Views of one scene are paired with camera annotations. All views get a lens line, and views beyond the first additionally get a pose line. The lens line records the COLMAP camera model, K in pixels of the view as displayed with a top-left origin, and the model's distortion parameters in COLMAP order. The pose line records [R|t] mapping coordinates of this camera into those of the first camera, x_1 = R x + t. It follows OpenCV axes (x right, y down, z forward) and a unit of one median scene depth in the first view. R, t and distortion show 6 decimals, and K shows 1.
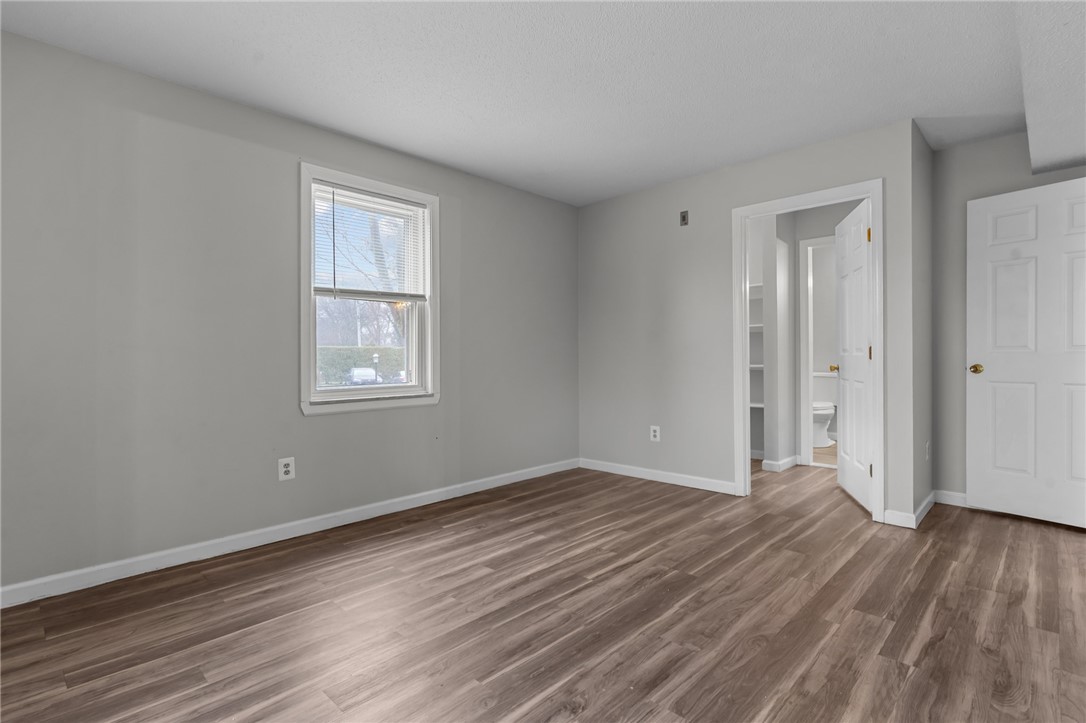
lens RADIAL K [[526.1, 0, 543.6], [0, 526.1, 359.9], [0, 0, 1]] dist [0.000568, -0.000336]
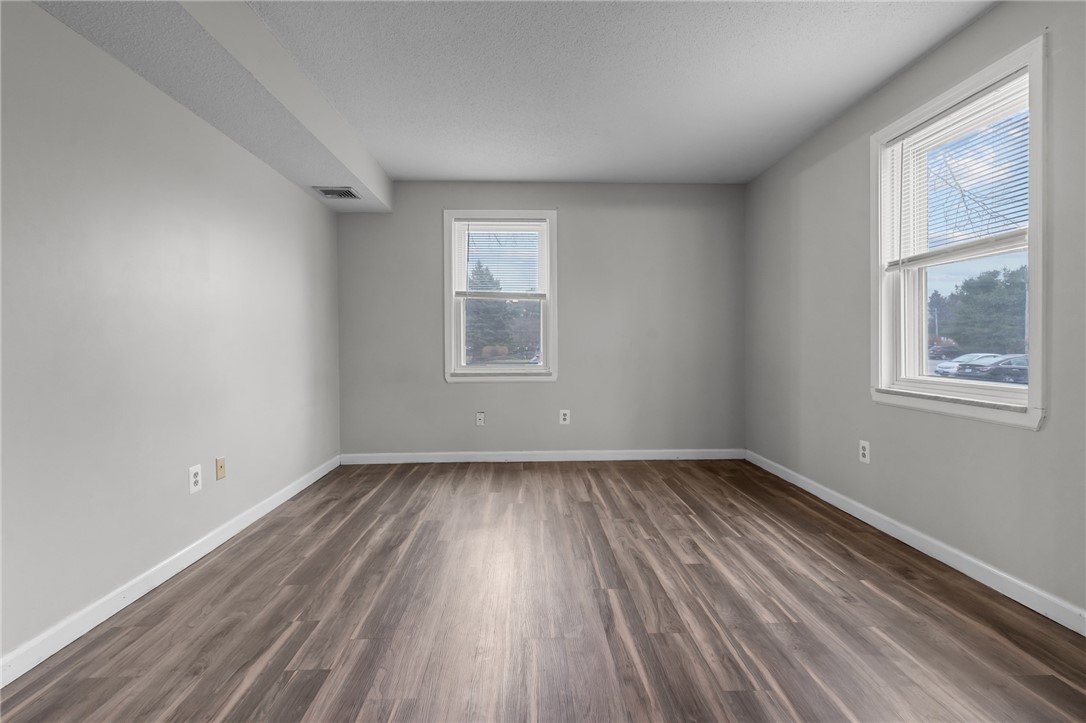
lens RADIAL K [[524.0, 0, 543.0], [0, 524.0, 350.0], [0, 0, 1]] dist [0.002515, -0.000206]
pose [[-0.694911, 0.020241, -0.718811, 0.822007], [0.004321, 0.999703, 0.023973, -0.017208], [0.719083, 0.013553, -0.694792, 1.574628]]
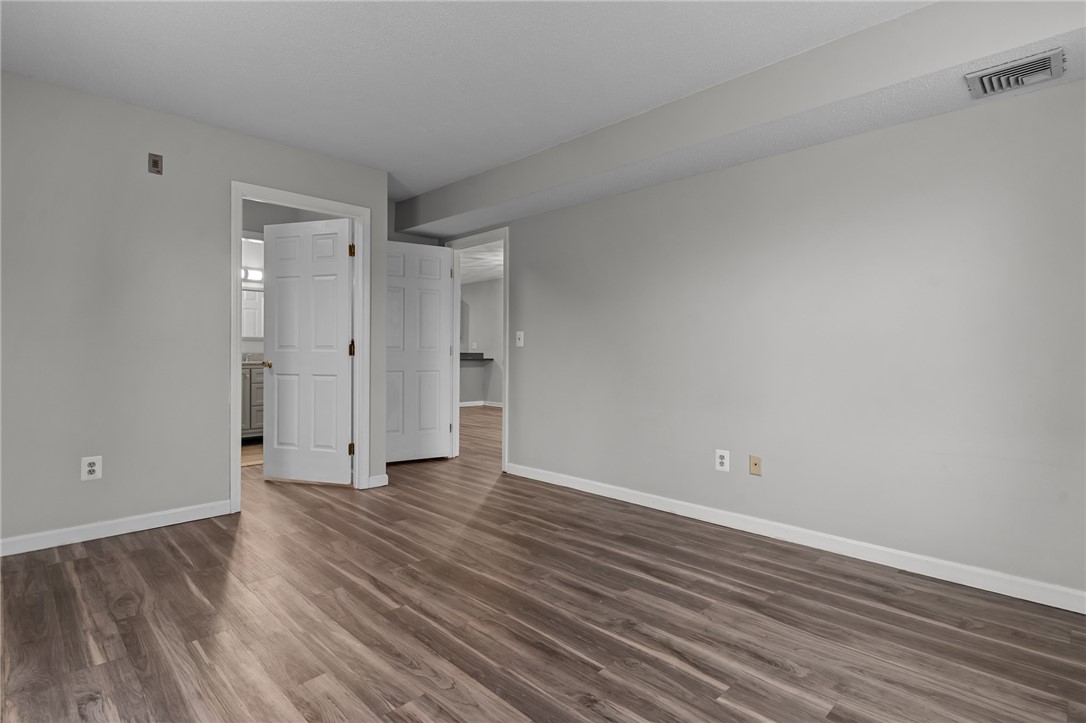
lens RADIAL K [[540.4, 0, 542.0], [0, 540.4, 354.4], [0, 0, 1]] dist [0.002342, 0.000184]
pose [[0.020251, 0.003991, 0.999787, -0.821909], [0.001082, 0.999991, -0.004014, 0.002604], [-0.999794, 0.001163, 0.020247, 0.763380]]
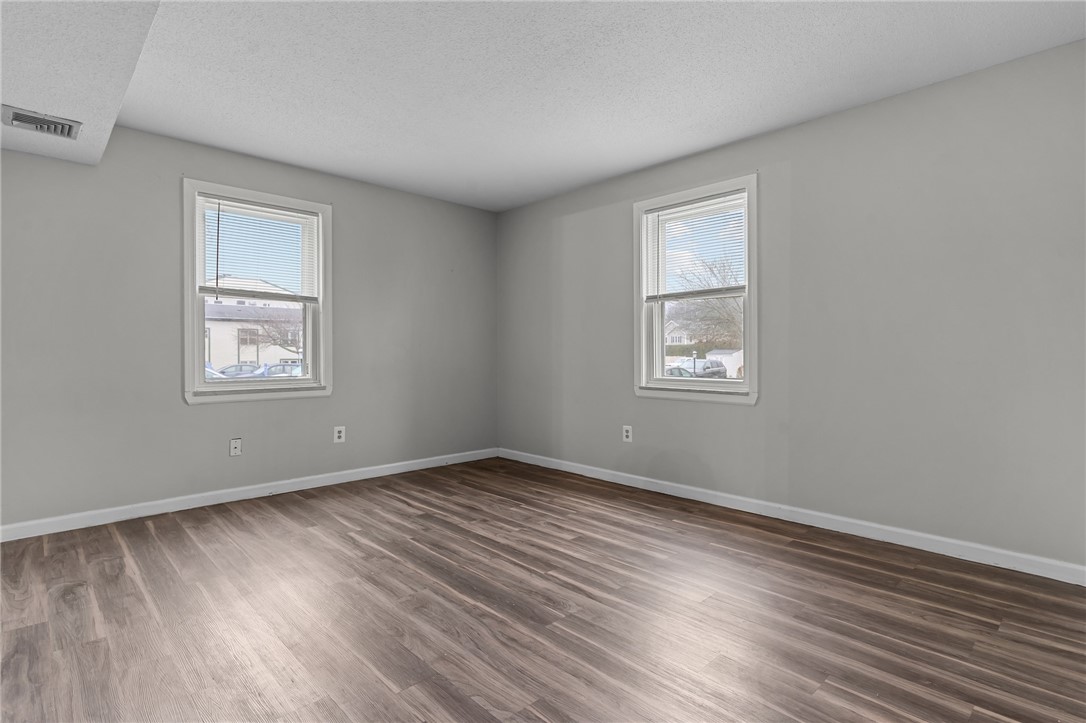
lens RADIAL K [[540.4, 0, 542.0], [0, 540.4, 354.4], [0, 0, 1]] dist [0.002342, 0.000184]
pose [[-0.043197, 0.011416, -0.999001, 1.149533], [-0.006022, 0.999914, 0.011686, -0.016361], [0.999048, 0.006521, -0.043124, 1.054757]]
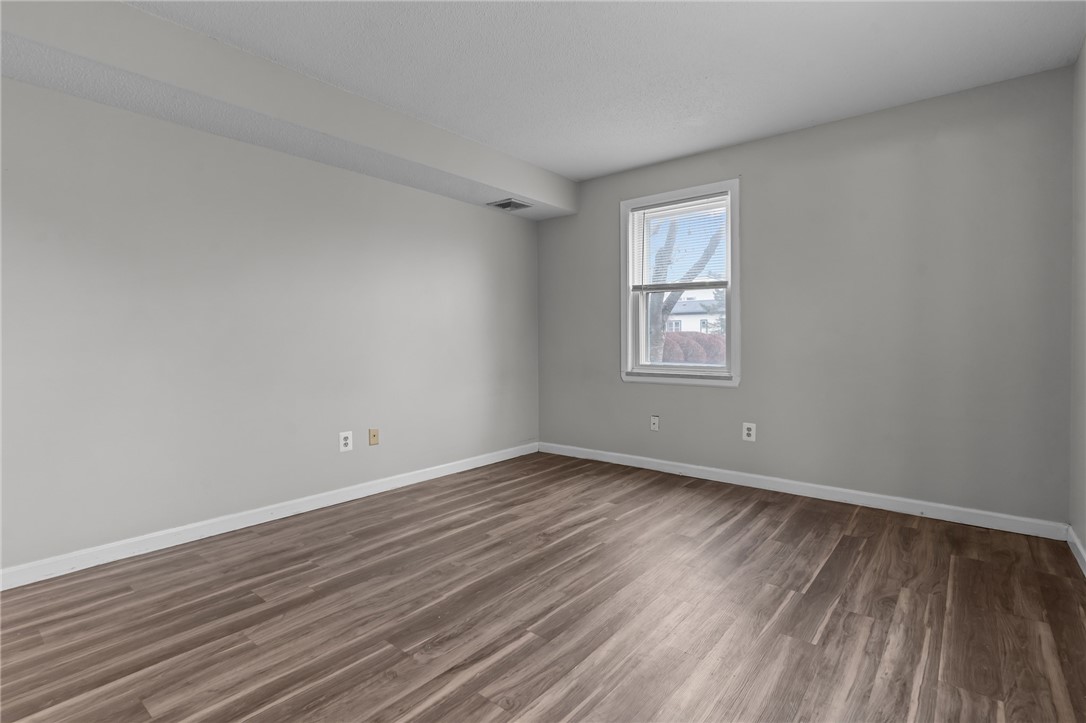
lens RADIAL K [[523.1, 0, 540.6], [0, 523.1, 346.6], [0, 0, 1]] dist [0.001785, 0.000211]
pose [[-0.997120, 0.012258, -0.074845, 0.127589], [0.010830, 0.999752, 0.019453, -0.014977], [0.075064, 0.018586, -0.997005, 1.792674]]
